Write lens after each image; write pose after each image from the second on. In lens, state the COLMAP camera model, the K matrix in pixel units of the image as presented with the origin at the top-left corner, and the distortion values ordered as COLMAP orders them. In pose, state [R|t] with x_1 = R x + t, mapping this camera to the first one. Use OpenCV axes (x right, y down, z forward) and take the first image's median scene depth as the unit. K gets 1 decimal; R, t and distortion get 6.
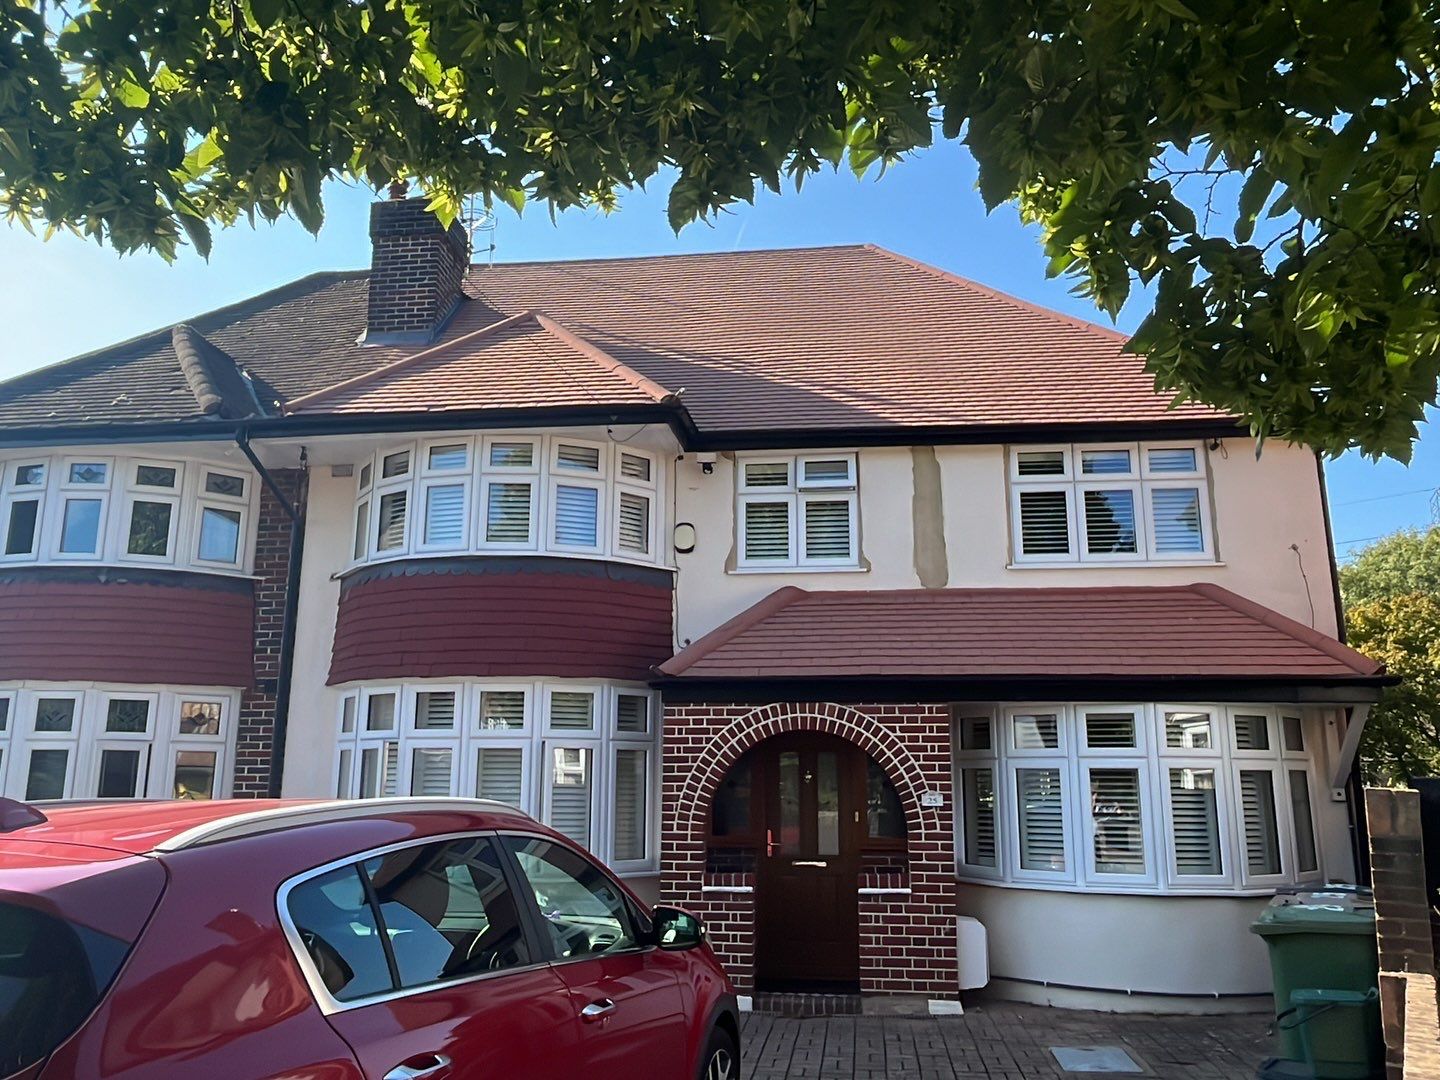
lens RADIAL K [[1079.7, 0, 720.0], [0, 1079.7, 540.0], [0, 0, 1]] dist [0.003207, 0.005348]
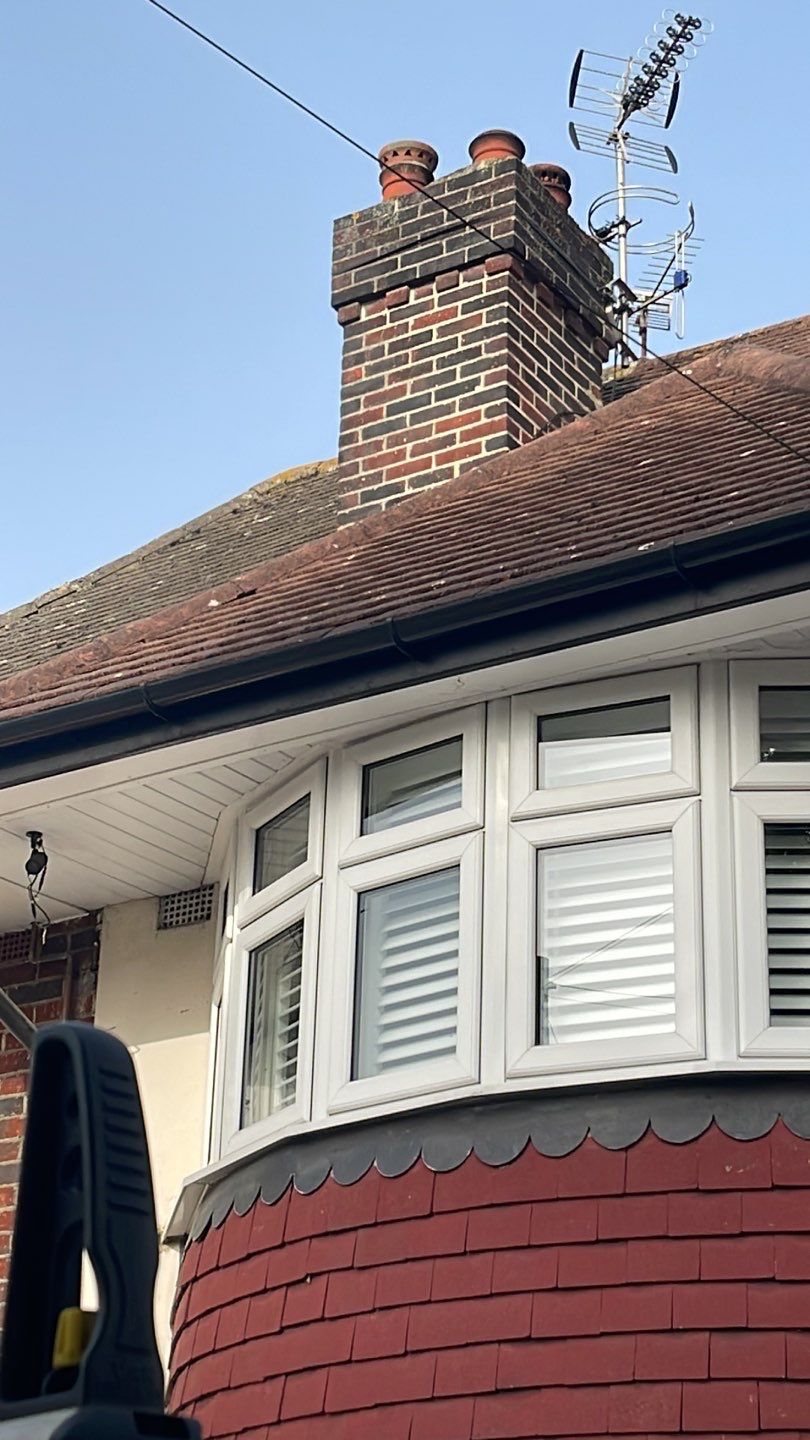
lens RADIAL K [[2619.9, 0, 405.0], [0, 2619.9, 720.0], [0, 0, 1]] dist [0.033619, 0.083092]
pose [[0.896160, -0.159513, -0.414068, 0.052132], [0.069082, 0.971929, -0.224905, 0.071987], [0.438320, 0.172946, 0.882023, 0.372833]]
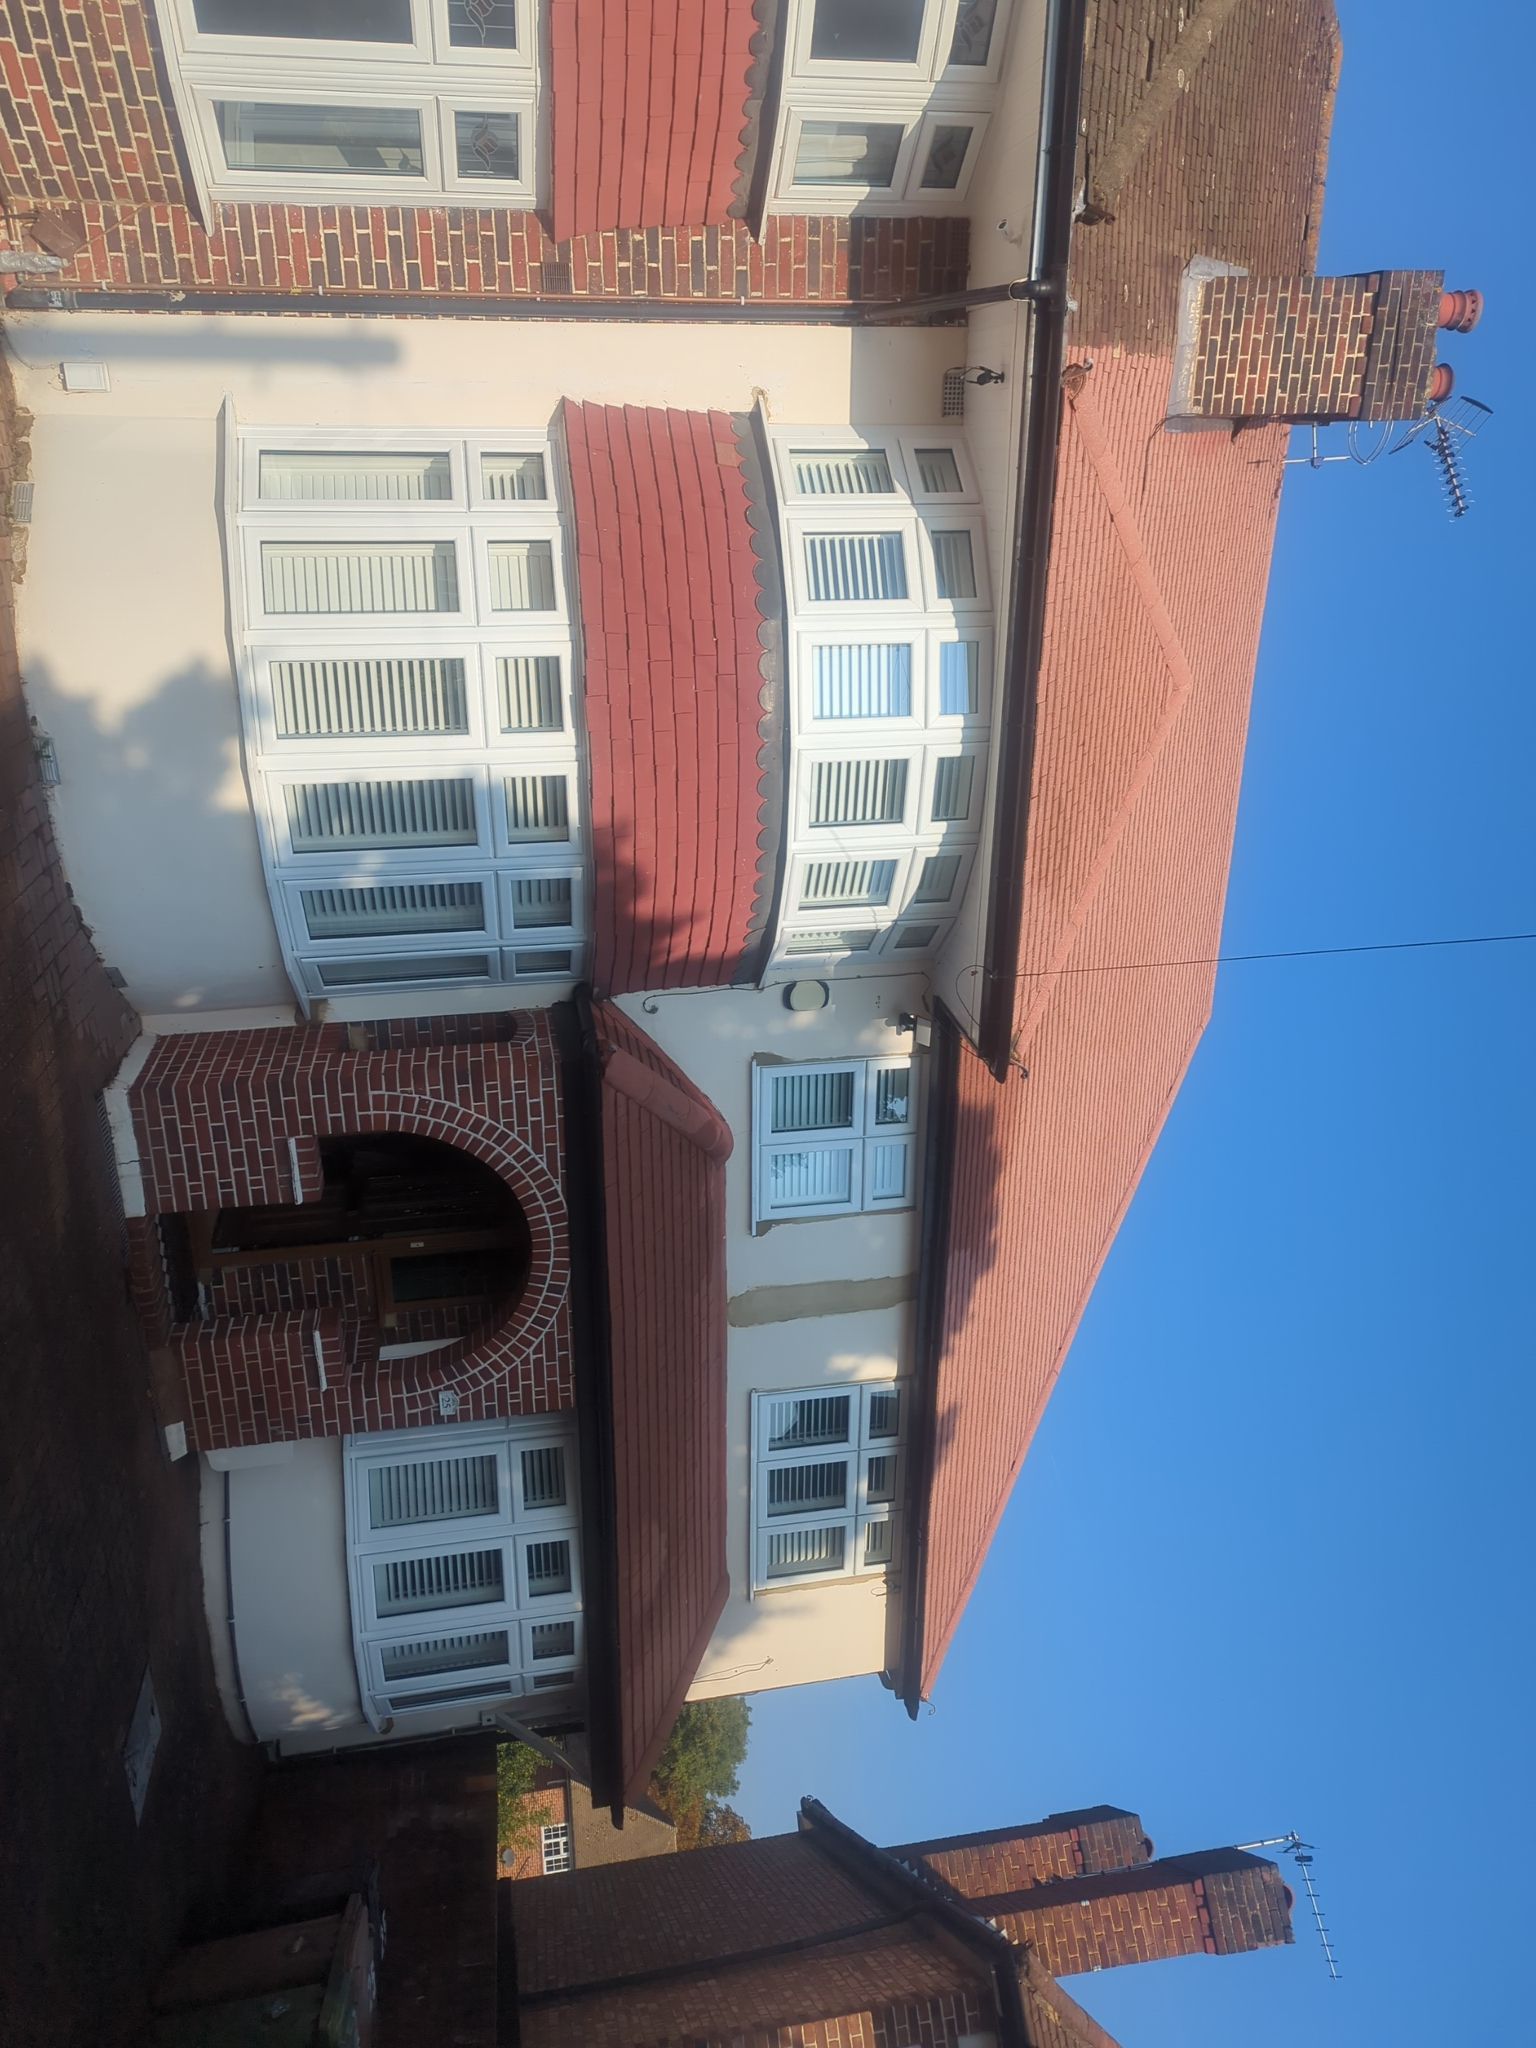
lens RADIAL K [[1562.4, 0, 759.1], [0, 1562.4, 991.8], [0, 0, 1]] dist [0.020232, -0.003004]
pose [[-0.024669, 0.869850, 0.492699, -0.543273], [-0.999541, -0.030132, 0.003152, 0.026207], [0.017588, -0.492395, 0.870194, 0.178451]]
